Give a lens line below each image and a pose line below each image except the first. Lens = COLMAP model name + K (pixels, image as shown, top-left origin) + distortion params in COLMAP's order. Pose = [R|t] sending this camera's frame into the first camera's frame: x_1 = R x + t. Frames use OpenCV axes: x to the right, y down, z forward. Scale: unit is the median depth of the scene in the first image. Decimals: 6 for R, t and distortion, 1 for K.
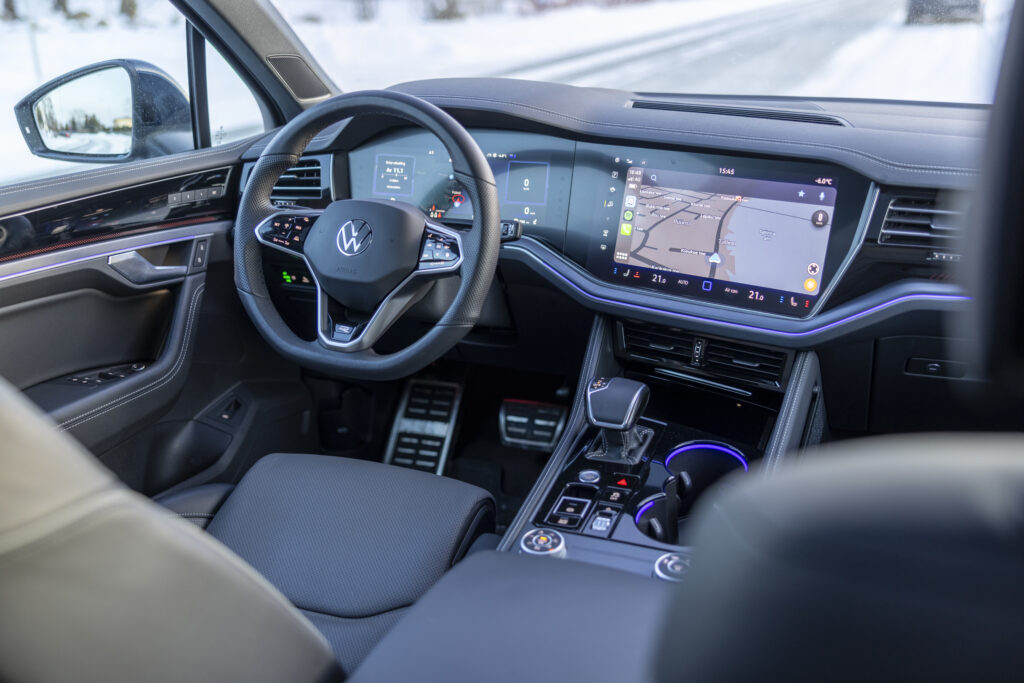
lens RADIAL K [[1097.9, 0, 511.4], [0, 1097.9, 343.6], [0, 0, 1]] dist [-0.016928, 0.000000]
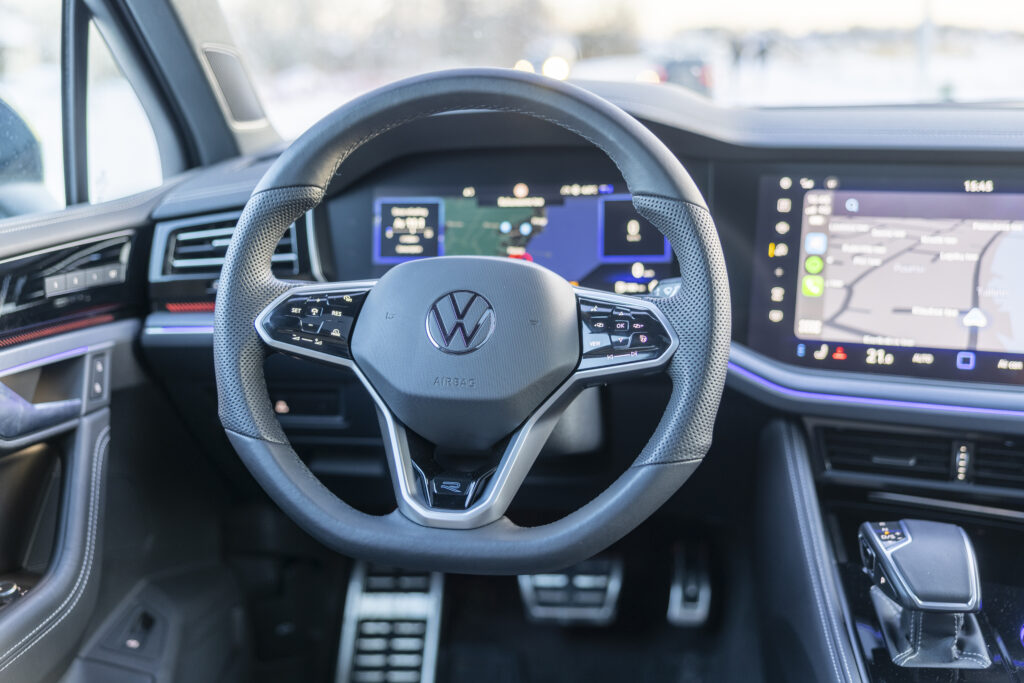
lens RADIAL K [[1120.6, 0, 513.0], [0, 1120.6, 339.0], [0, 0, 1]] dist [0.016117, 0.000000]
pose [[0.967225, -0.072027, 0.243490, -0.234887], [0.094791, 0.992023, -0.083092, -0.034283], [-0.235563, 0.103449, 0.966338, 0.400198]]
